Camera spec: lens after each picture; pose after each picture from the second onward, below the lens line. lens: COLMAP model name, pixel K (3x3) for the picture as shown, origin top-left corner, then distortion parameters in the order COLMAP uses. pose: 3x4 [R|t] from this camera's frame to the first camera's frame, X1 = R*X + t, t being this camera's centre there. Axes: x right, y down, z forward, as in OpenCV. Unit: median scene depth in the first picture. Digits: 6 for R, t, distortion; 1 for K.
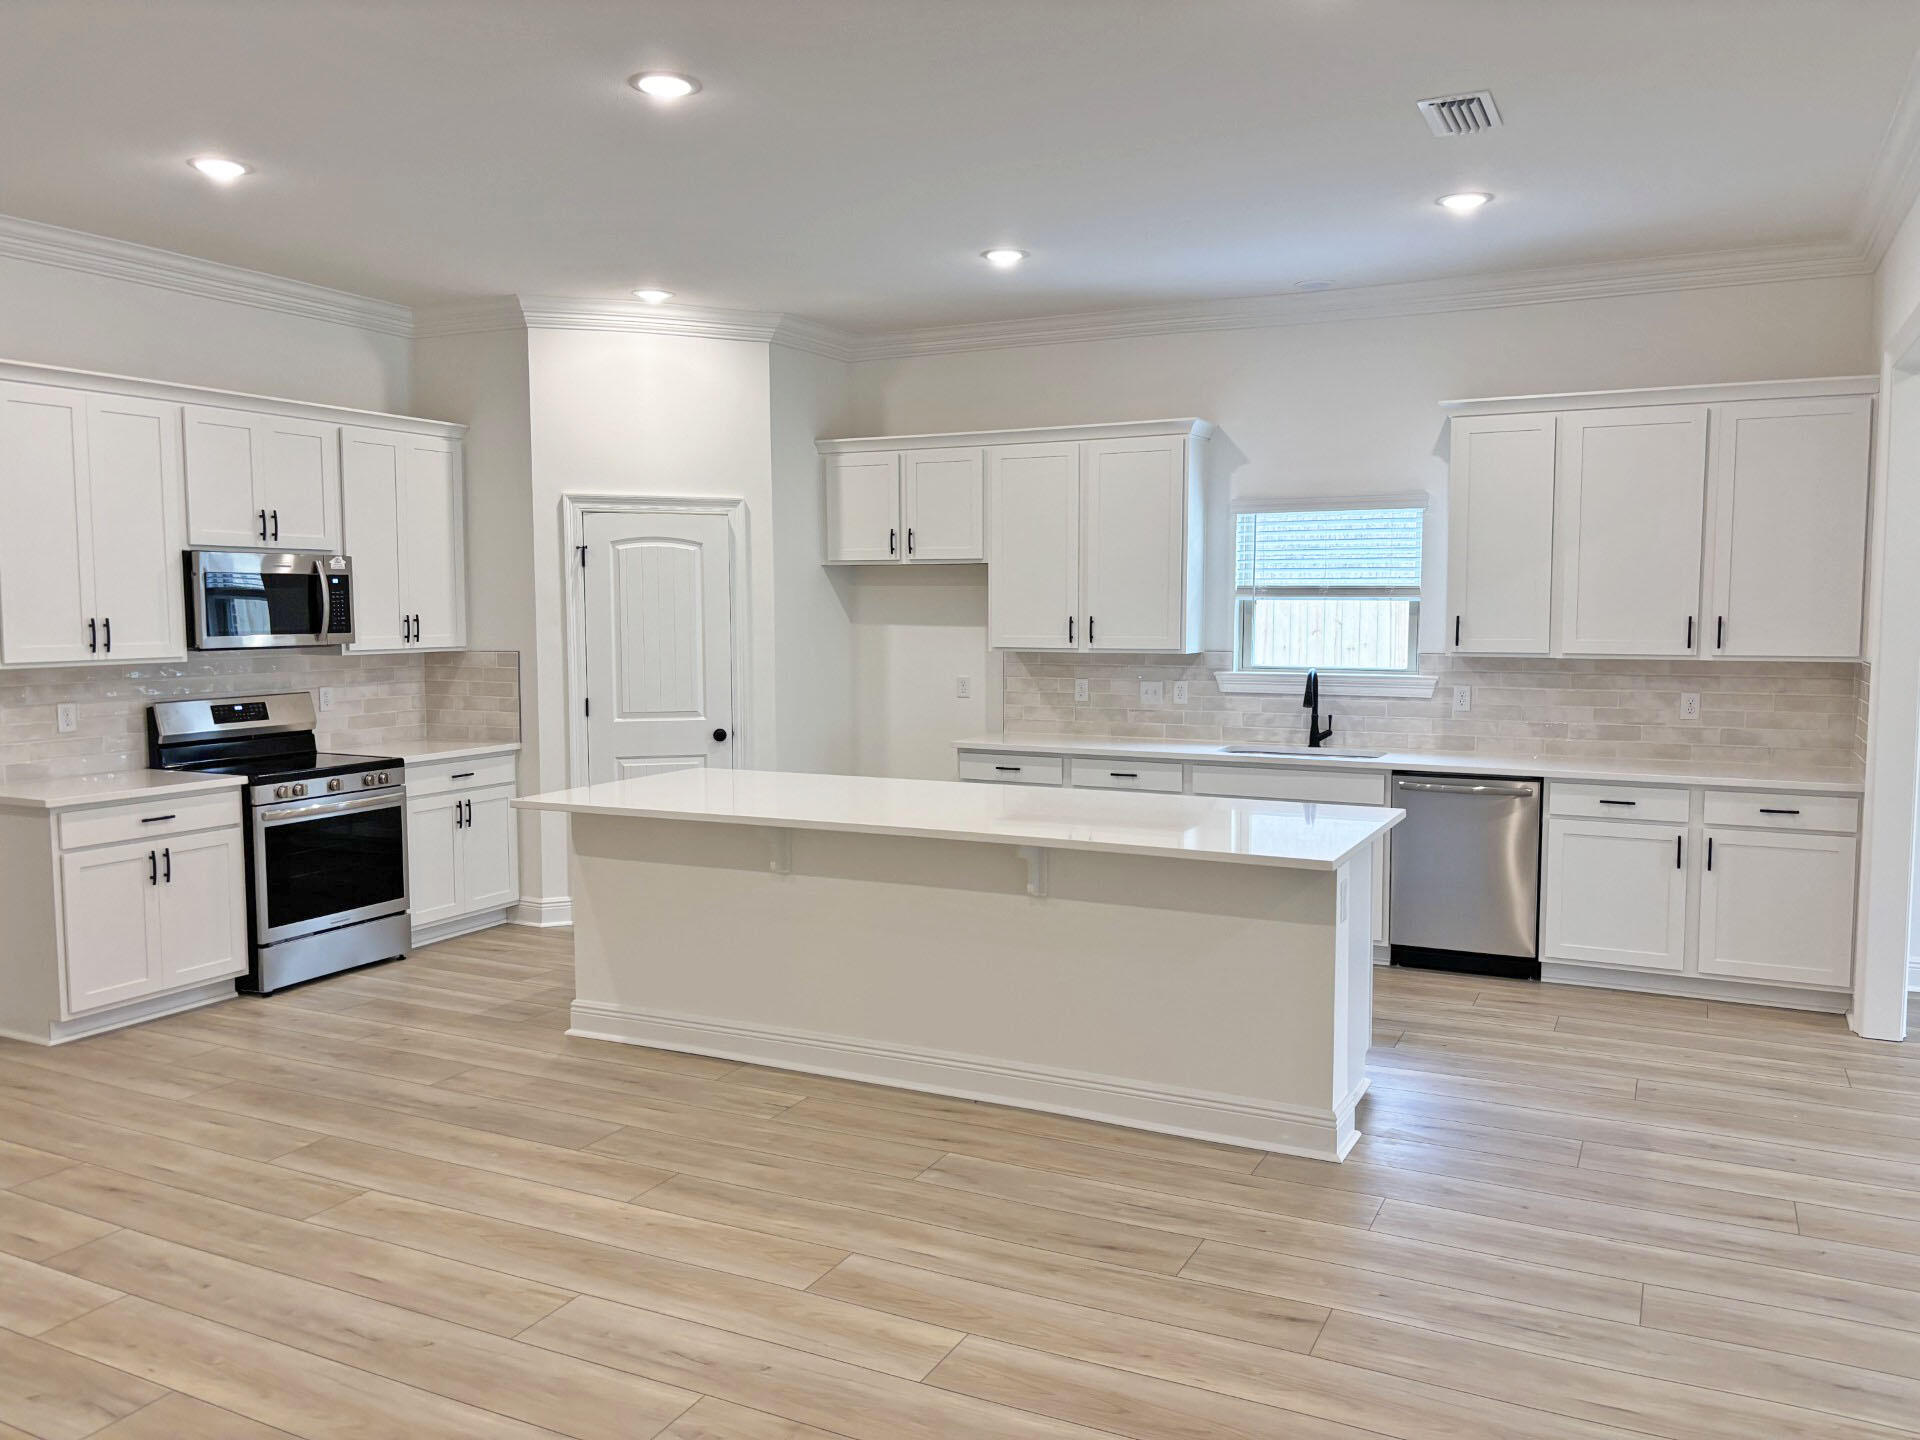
lens RADIAL K [[1467.2, 0, 962.9], [0, 1467.2, 724.8], [0, 0, 1]] dist [0.034235, -0.020593]
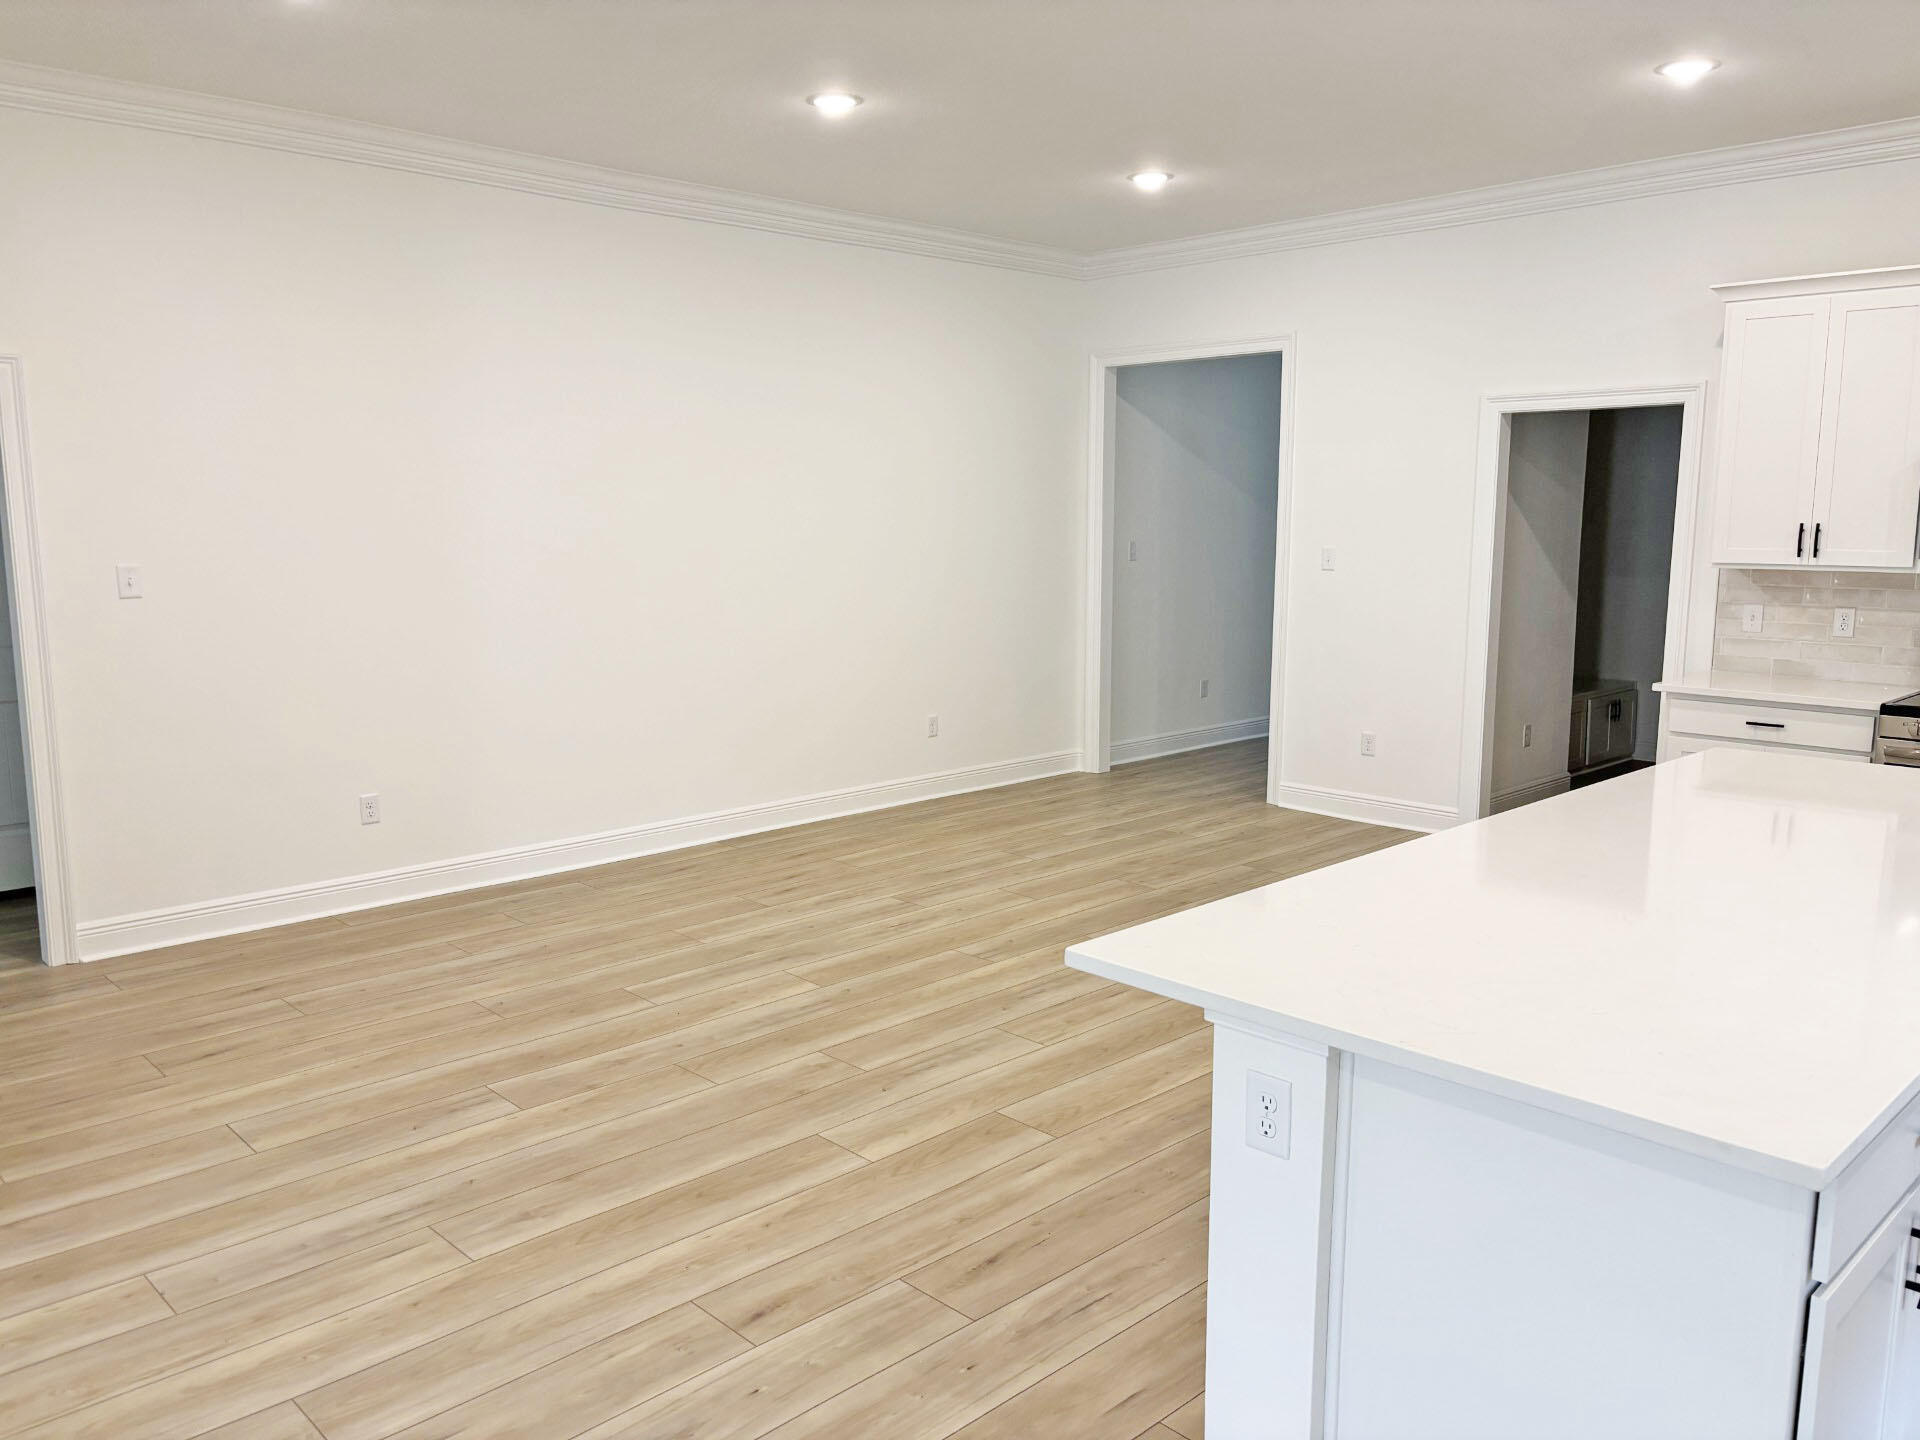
lens RADIAL K [[1467.2, 0, 951.8], [0, 1467.2, 731.5], [0, 0, 1]] dist [0.034235, -0.020593]
pose [[-0.340203, 0.144457, -0.929190, 0.549068], [-0.079143, 0.980226, 0.181368, -0.066901], [0.937016, 0.135241, -0.322043, 0.767877]]
